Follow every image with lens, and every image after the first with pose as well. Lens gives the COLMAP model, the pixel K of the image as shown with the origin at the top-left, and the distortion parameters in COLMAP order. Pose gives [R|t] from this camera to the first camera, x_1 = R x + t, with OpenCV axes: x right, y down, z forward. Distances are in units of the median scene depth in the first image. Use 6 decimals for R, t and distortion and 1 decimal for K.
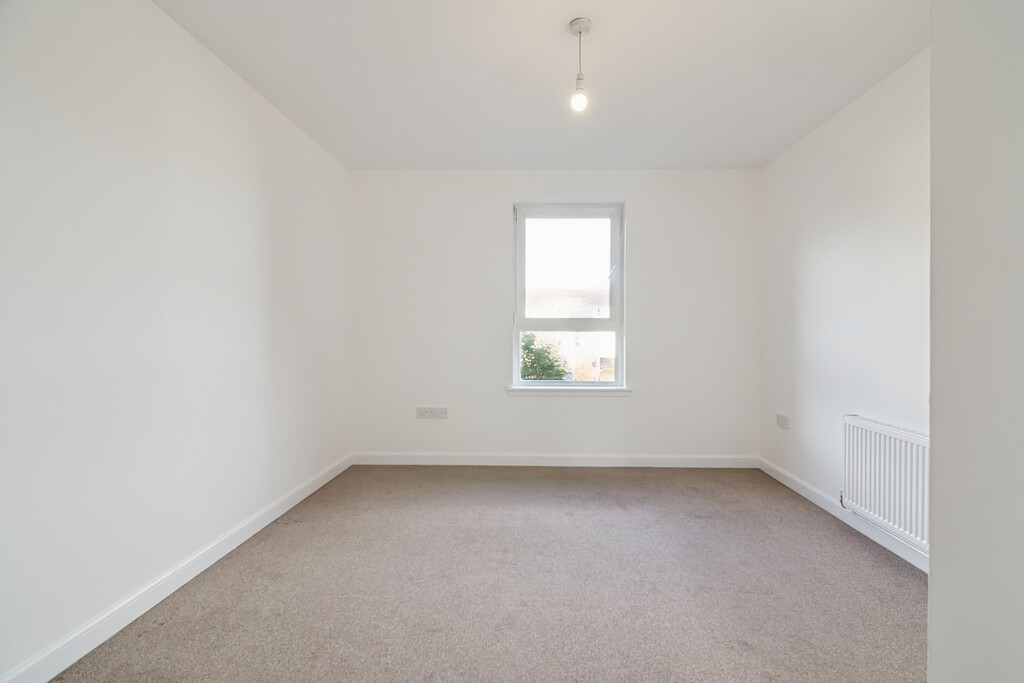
lens RADIAL K [[476.4, 0, 516.5], [0, 476.4, 345.7], [0, 0, 1]] dist [0.000674, -0.000661]
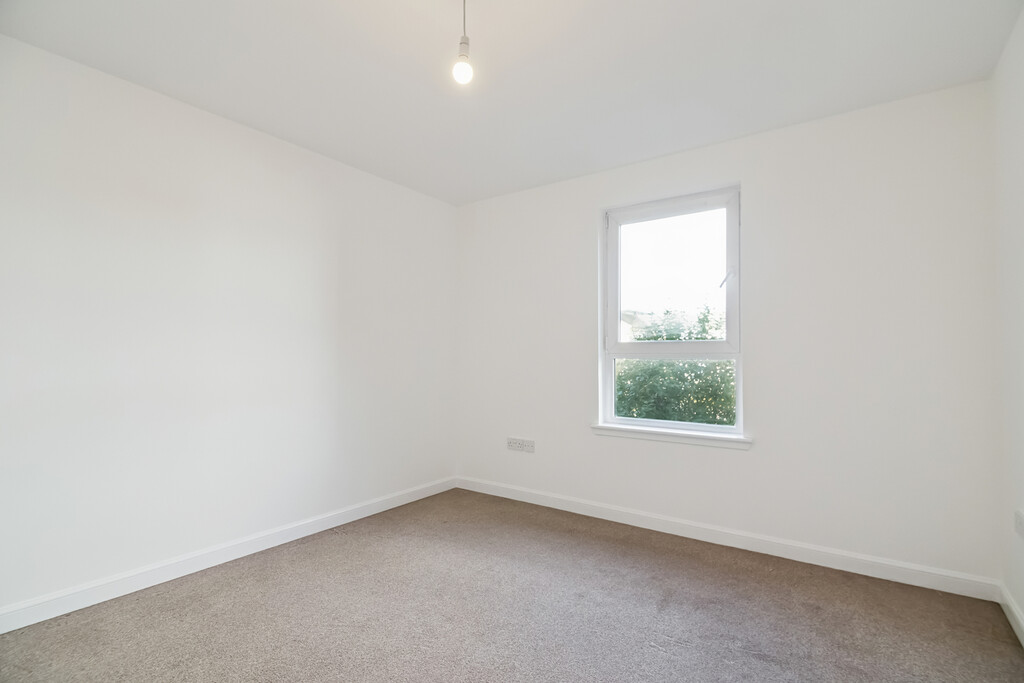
lens RADIAL K [[468.7, 0, 510.7], [0, 468.7, 357.6], [0, 0, 1]] dist [-0.000875, -0.000476]
pose [[0.833349, -0.001312, -0.552746, 0.324266], [-0.012379, 0.999702, -0.021035, -0.012796], [0.552609, 0.024372, 0.833084, 0.212095]]
